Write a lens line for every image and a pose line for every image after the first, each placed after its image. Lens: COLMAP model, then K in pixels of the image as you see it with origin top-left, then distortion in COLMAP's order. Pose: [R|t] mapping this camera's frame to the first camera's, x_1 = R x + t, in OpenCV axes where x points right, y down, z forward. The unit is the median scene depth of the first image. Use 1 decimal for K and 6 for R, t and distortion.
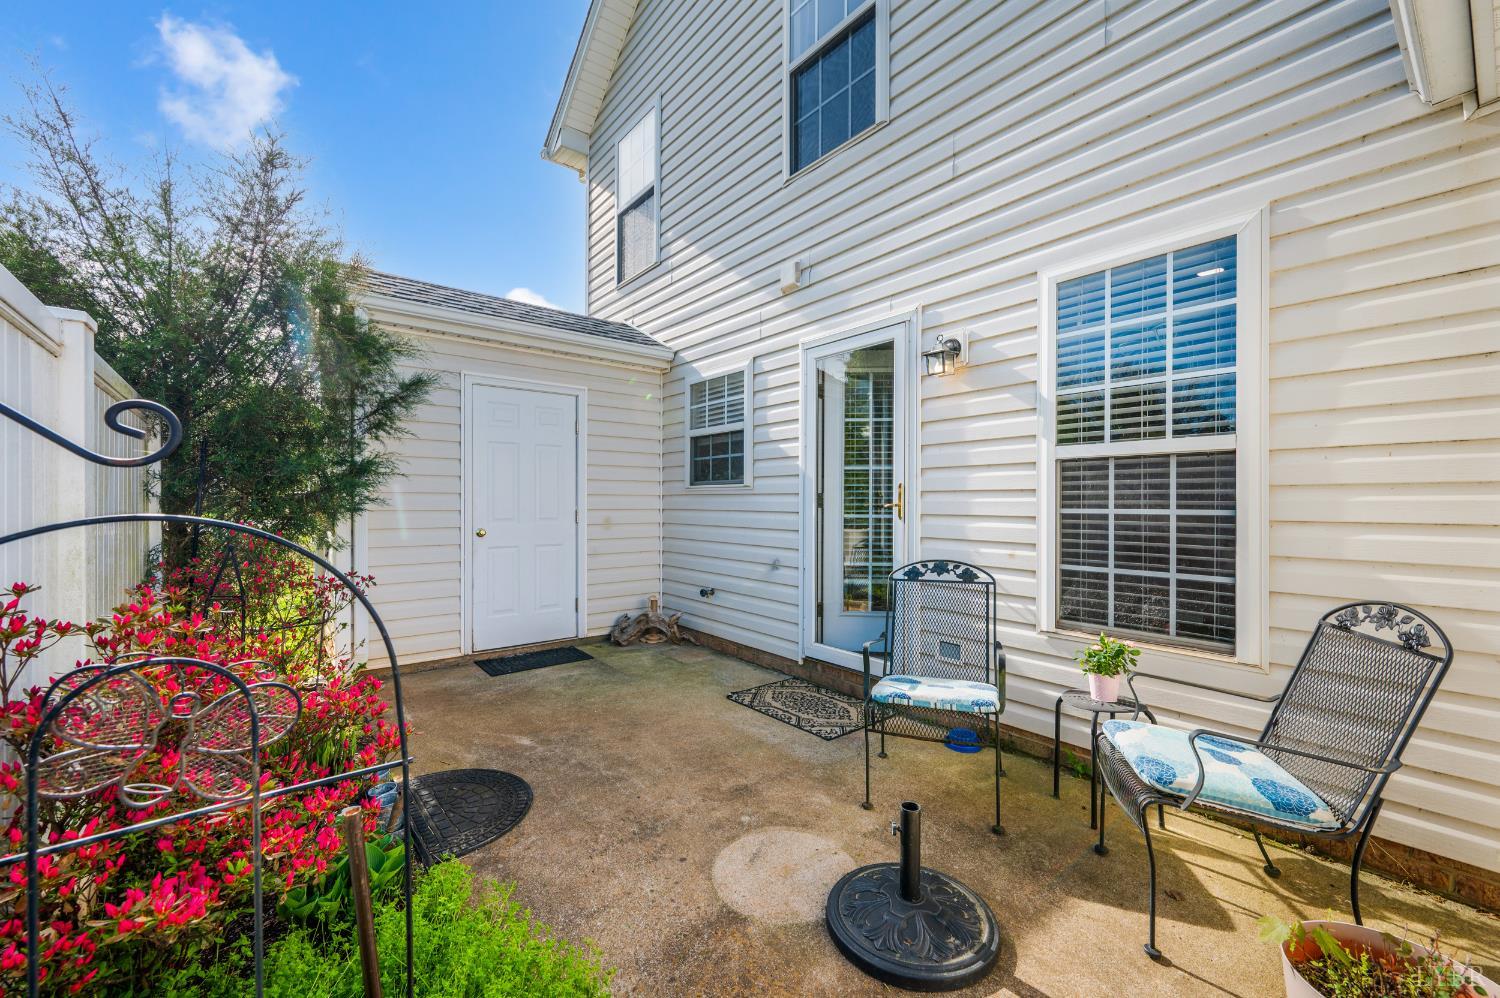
lens RADIAL K [[606.2, 0, 752.7], [0, 606.2, 503.6], [0, 0, 1]] dist [-0.003458, -0.000335]
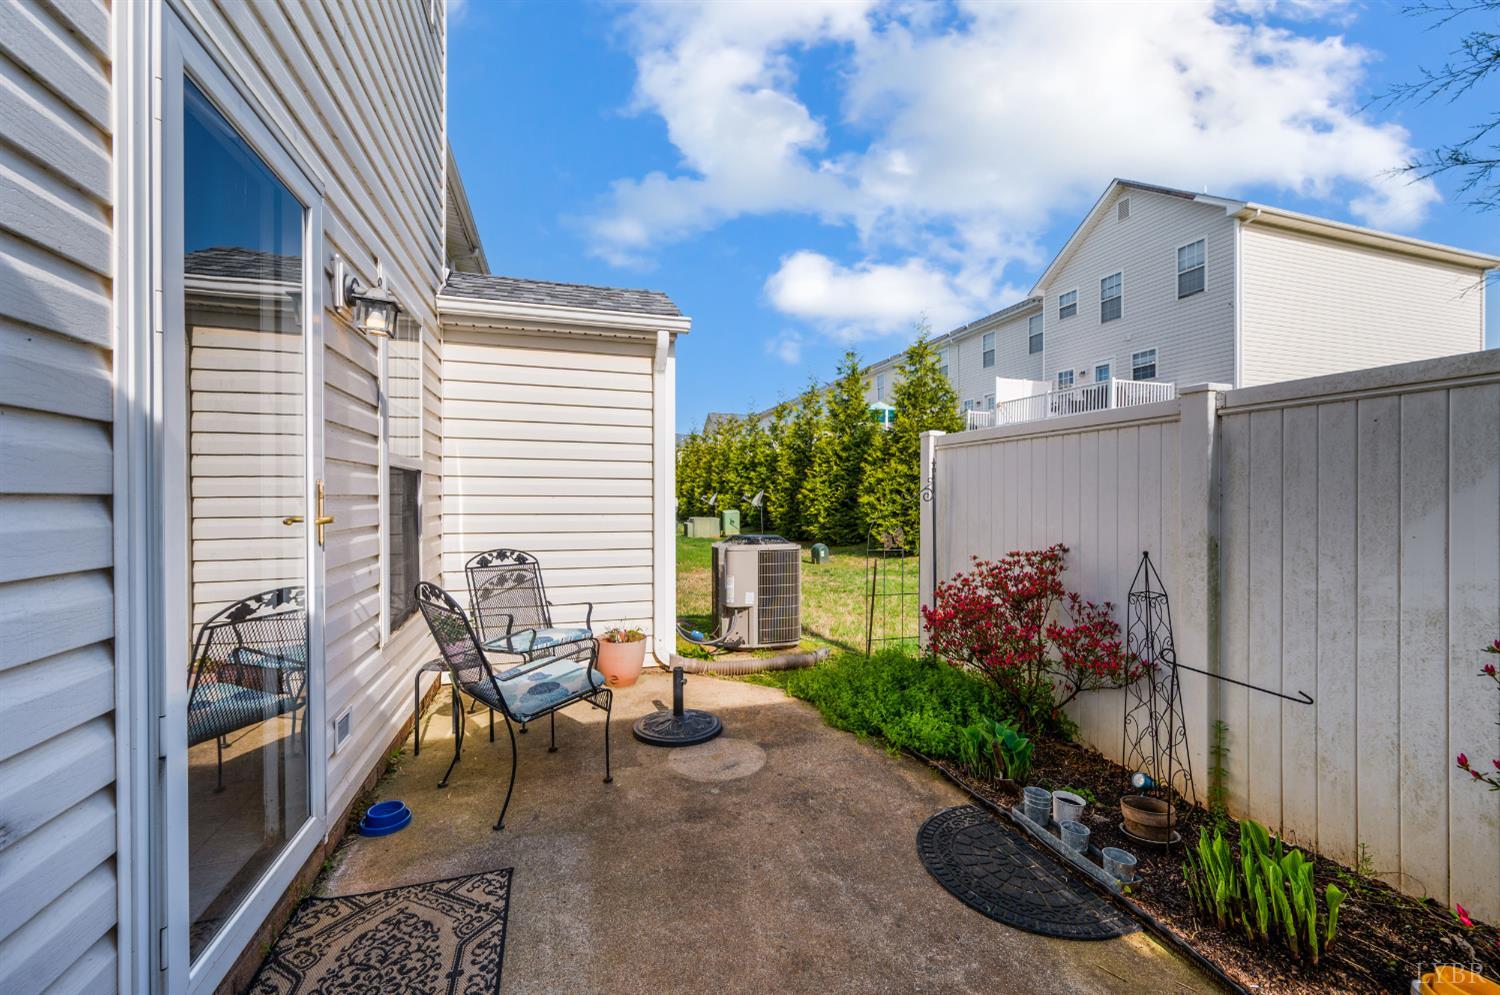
lens RADIAL K [[606.2, 0, 752.8], [0, 606.2, 504.5], [0, 0, 1]] dist [-0.003458, -0.000335]
pose [[-0.932968, 0.012947, 0.359727, -0.425669], [0.013366, 0.999910, -0.001324, -0.011403], [-0.359712, 0.003573, -0.933057, 1.753286]]
